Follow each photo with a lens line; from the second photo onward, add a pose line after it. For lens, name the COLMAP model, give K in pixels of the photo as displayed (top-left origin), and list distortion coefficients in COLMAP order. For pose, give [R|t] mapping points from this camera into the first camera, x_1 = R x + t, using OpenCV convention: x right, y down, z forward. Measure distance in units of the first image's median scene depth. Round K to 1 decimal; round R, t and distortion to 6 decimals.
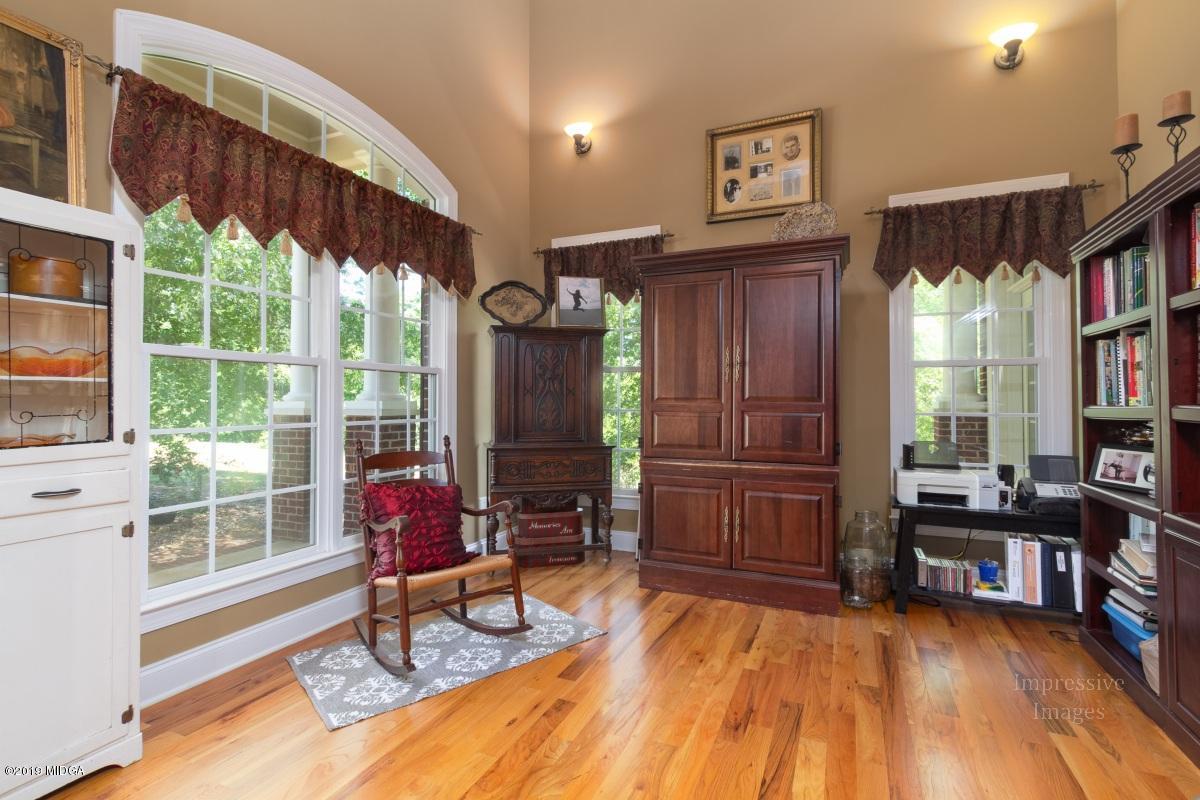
lens RADIAL K [[567.6, 0, 607.8], [0, 567.6, 400.1], [0, 0, 1]] dist [-0.003289, -0.000689]
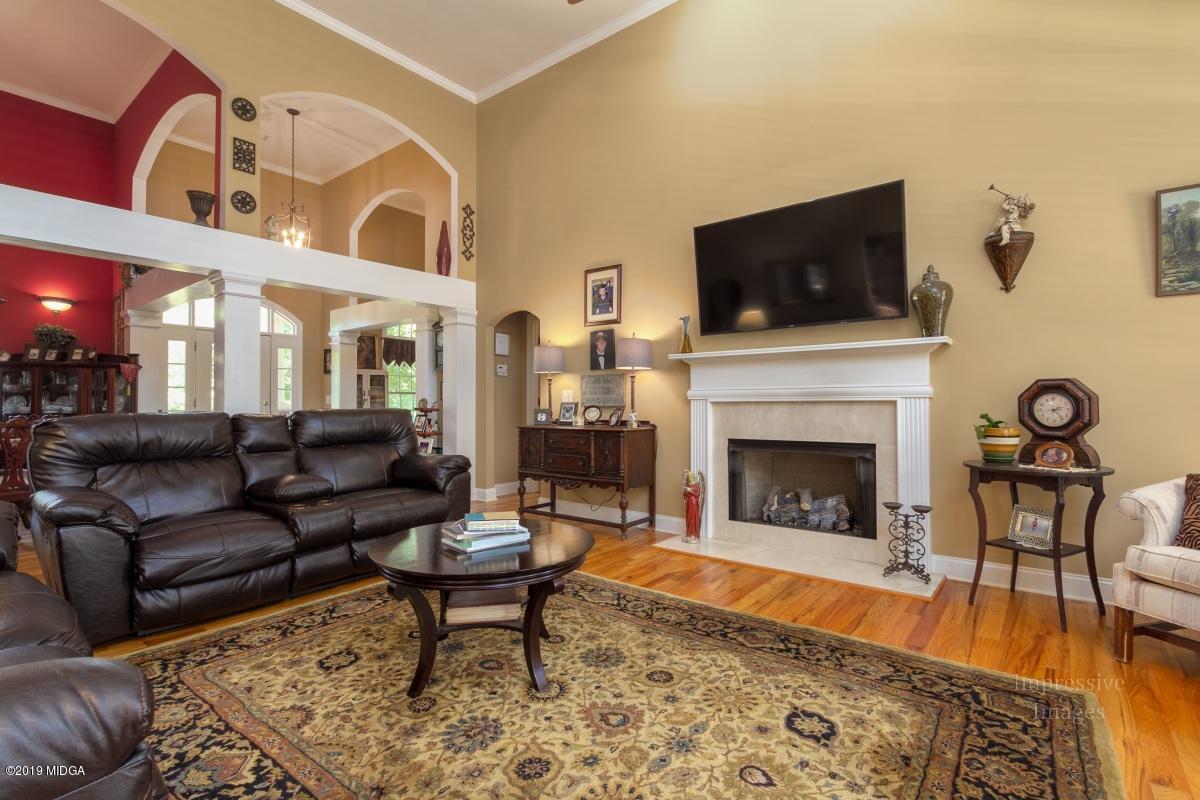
lens RADIAL K [[567.6, 0, 607.8], [0, 567.6, 400.1], [0, 0, 1]] dist [-0.003289, -0.000689]
pose [[0.965592, -0.001906, -0.260055, 2.447804], [0.003570, 0.999976, 0.005927, -0.054387], [0.260038, -0.006651, 0.965576, -3.464108]]
